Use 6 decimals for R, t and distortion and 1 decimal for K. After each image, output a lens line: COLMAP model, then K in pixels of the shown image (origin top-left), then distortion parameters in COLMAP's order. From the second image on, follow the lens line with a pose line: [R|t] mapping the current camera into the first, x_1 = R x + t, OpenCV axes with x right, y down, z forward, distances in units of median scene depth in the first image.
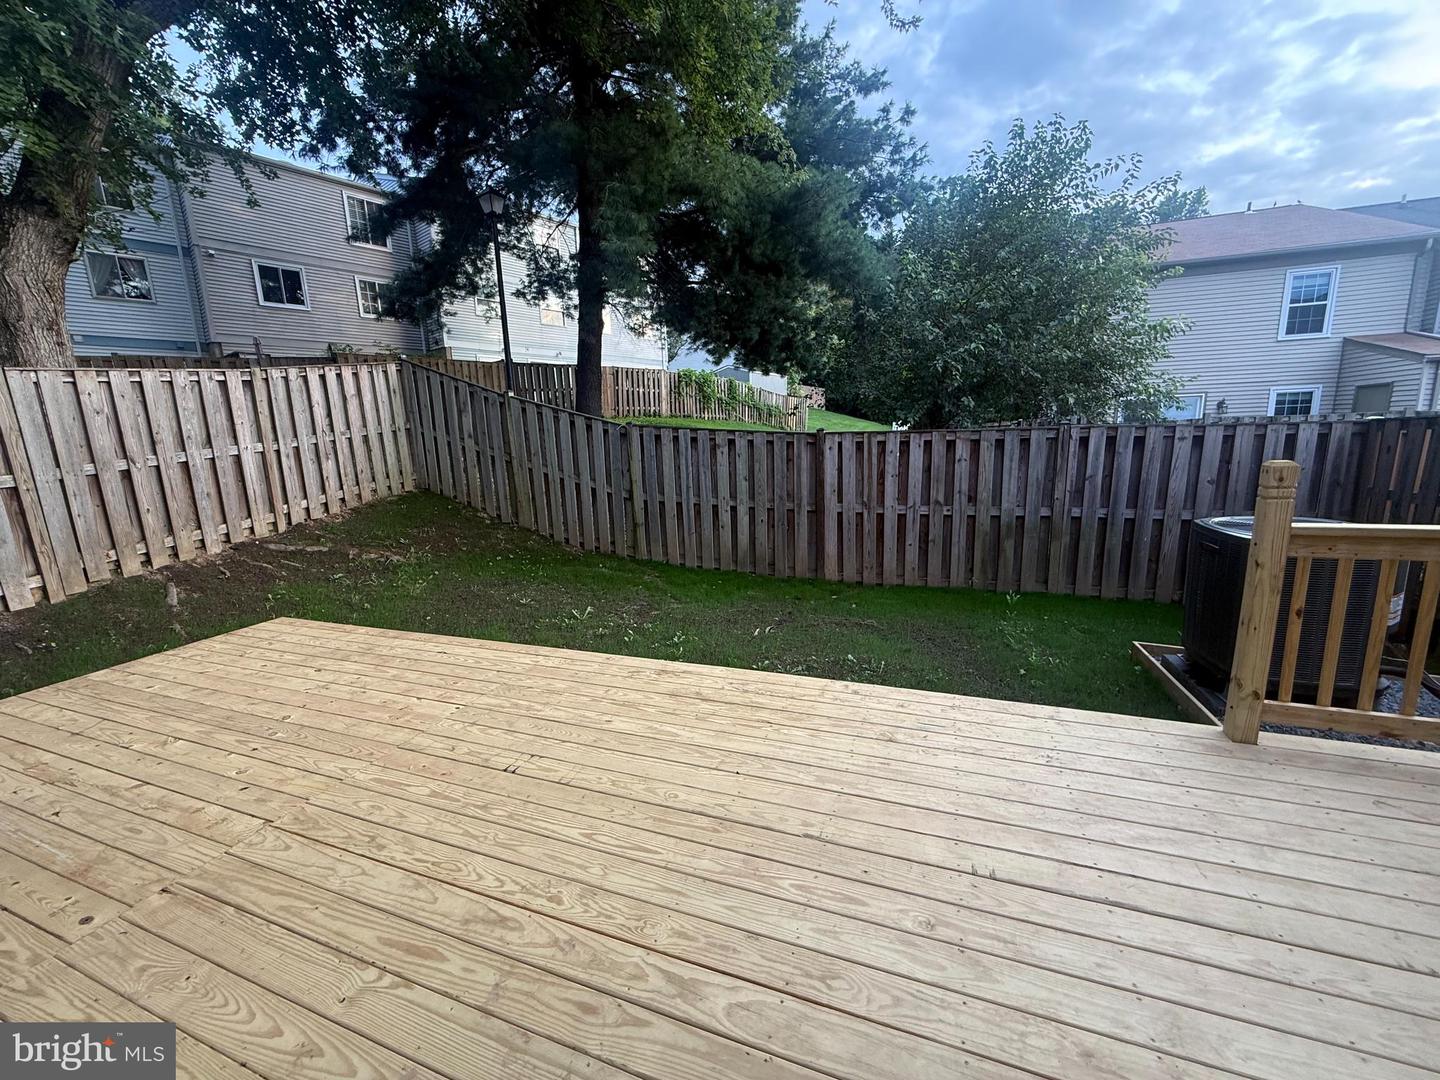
lens RADIAL K [[568.8, 0, 715.9], [0, 568.8, 537.7], [0, 0, 1]] dist [-0.000278, 0.000531]
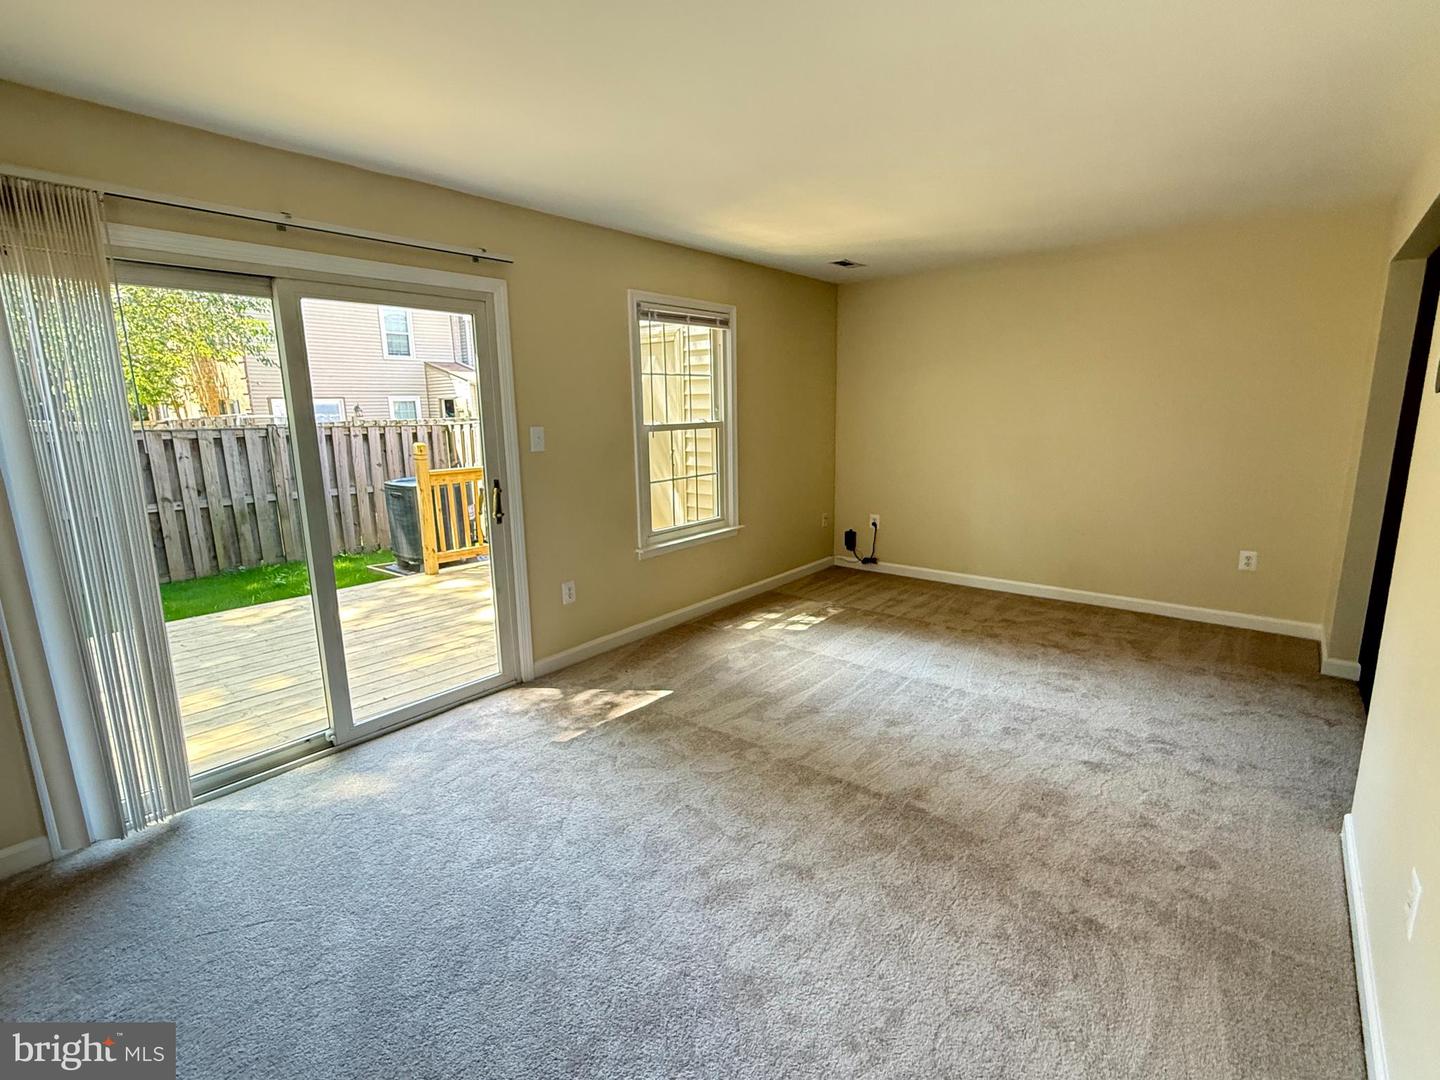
lens RADIAL K [[682.4, 0, 727.3], [0, 682.4, 538.7], [0, 0, 1]] dist [-0.000701, -0.000173]
pose [[0.343042, -0.148184, 0.927558, -0.433571], [0.178884, 0.979712, 0.090359, 0.080991], [-0.922130, 0.134928, 0.362590, -0.394659]]
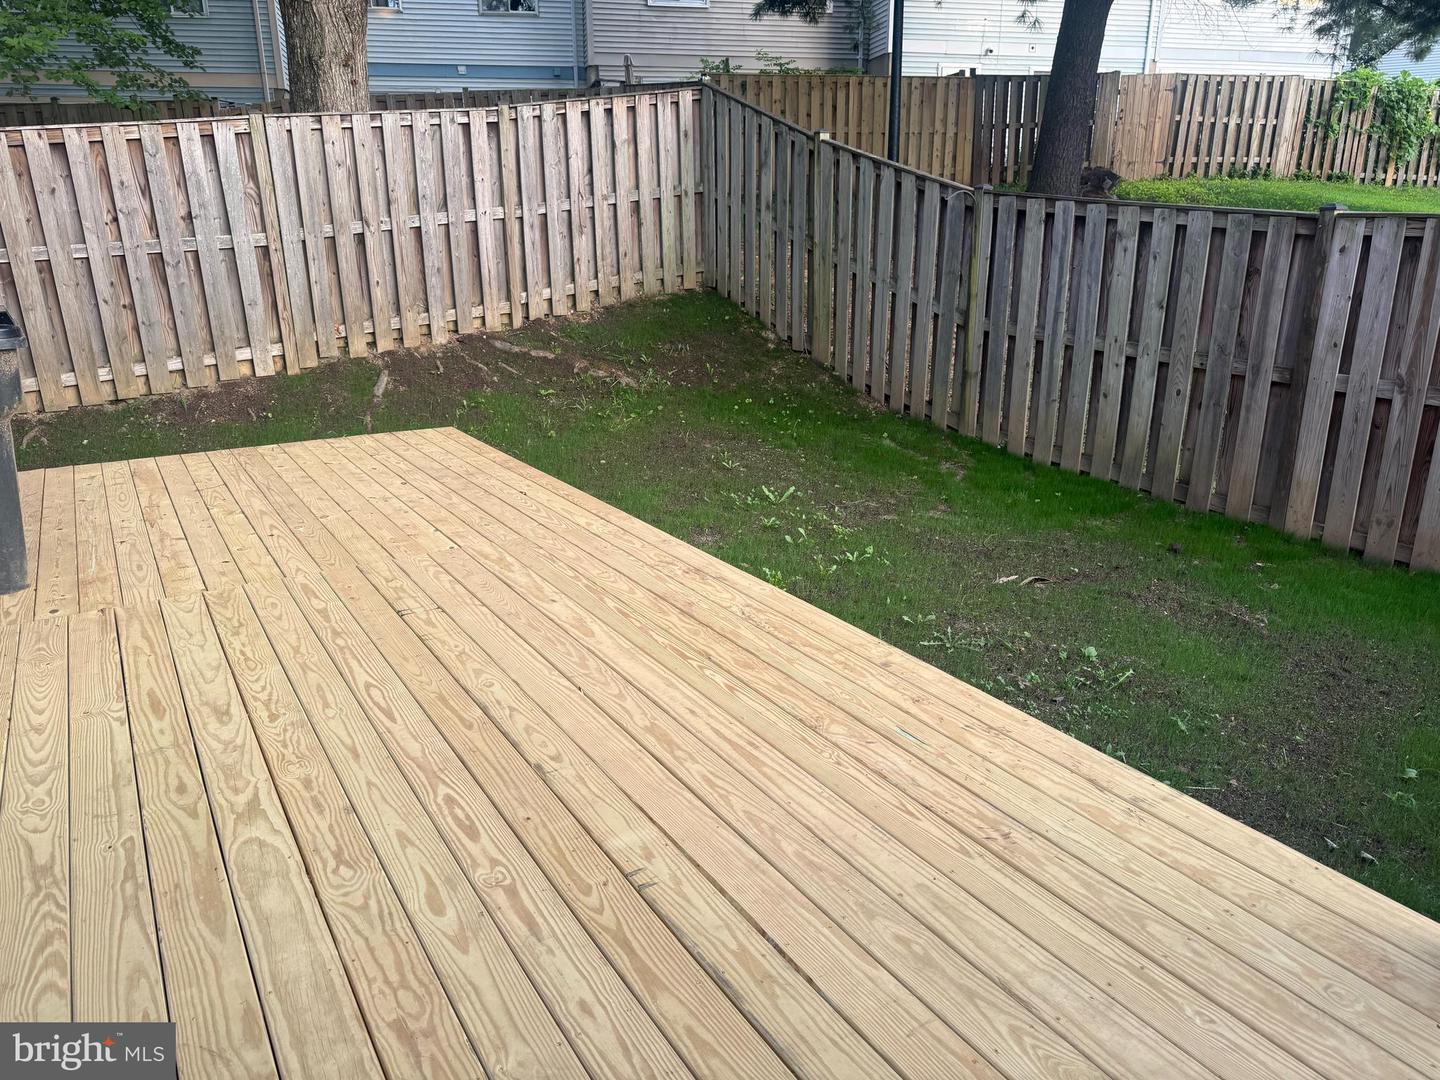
lens RADIAL K [[1018.4, 0, 746.8], [0, 1018.4, 542.7], [0, 0, 1]] dist [0.069203, -0.092157]
pose [[0.798853, 0.208862, -0.564102, 0.369275], [-0.133180, 0.975923, 0.172737, -0.007187], [0.586598, -0.062865, 0.807435, 0.039675]]
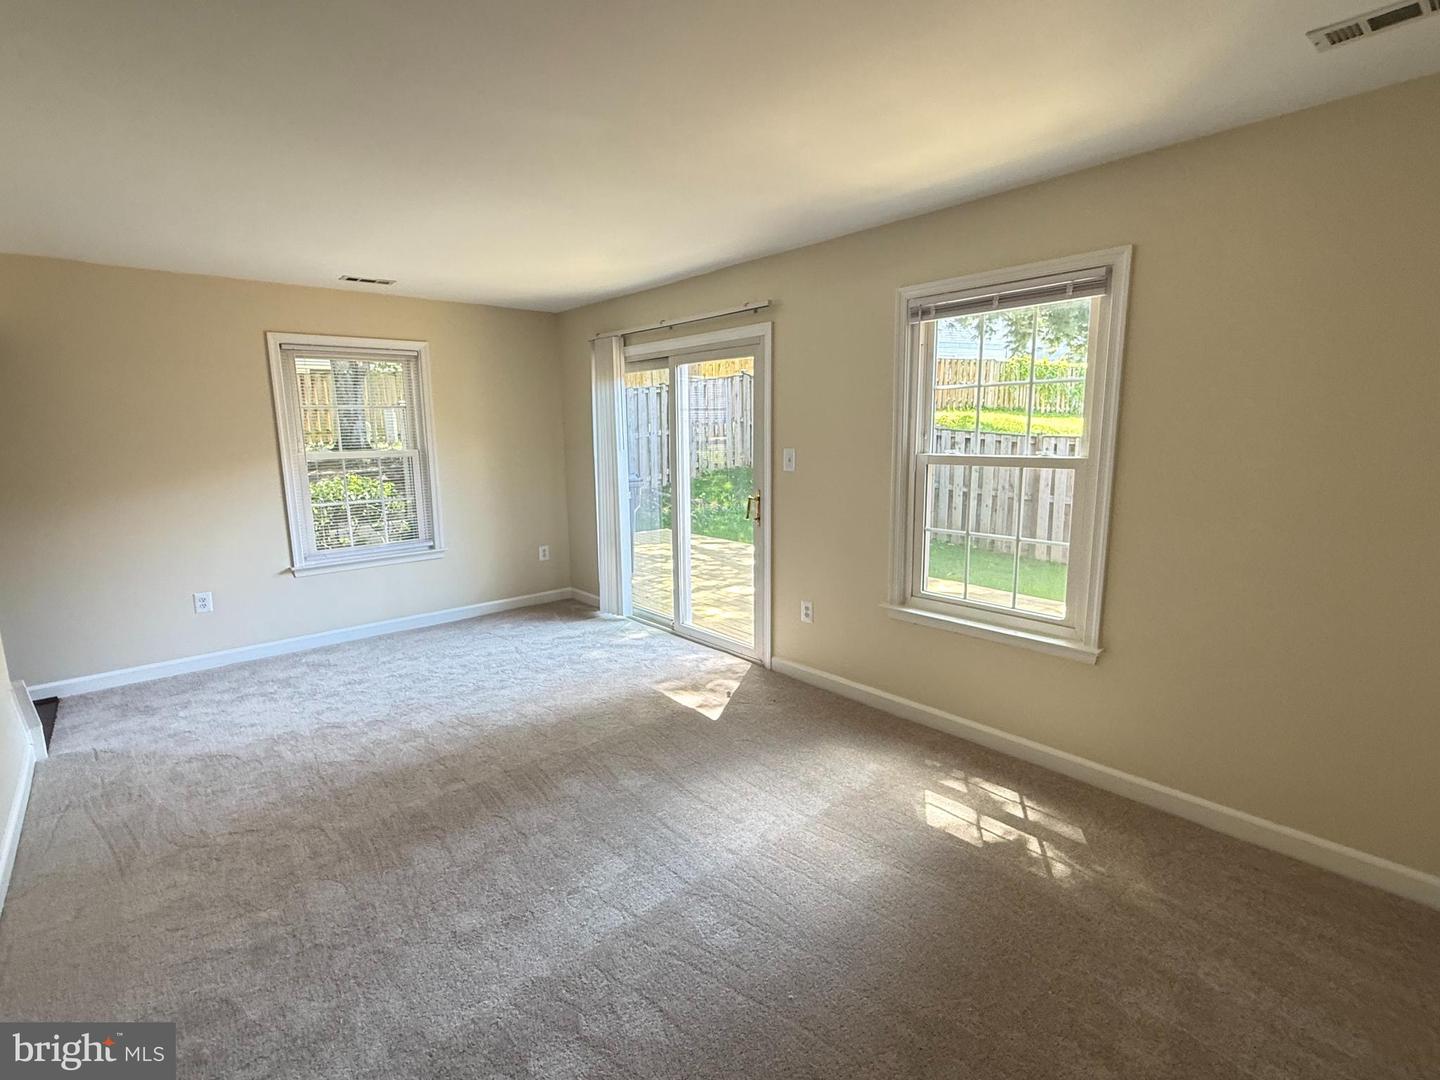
lens RADIAL K [[682.4, 0, 727.3], [0, 682.4, 538.7], [0, 0, 1]] dist [-0.000701, -0.000173]
pose [[0.866071, 0.108533, -0.487997, 0.374016], [-0.113731, 0.993328, 0.019077, 0.088630], [0.486812, 0.038979, 0.872637, -0.635296]]
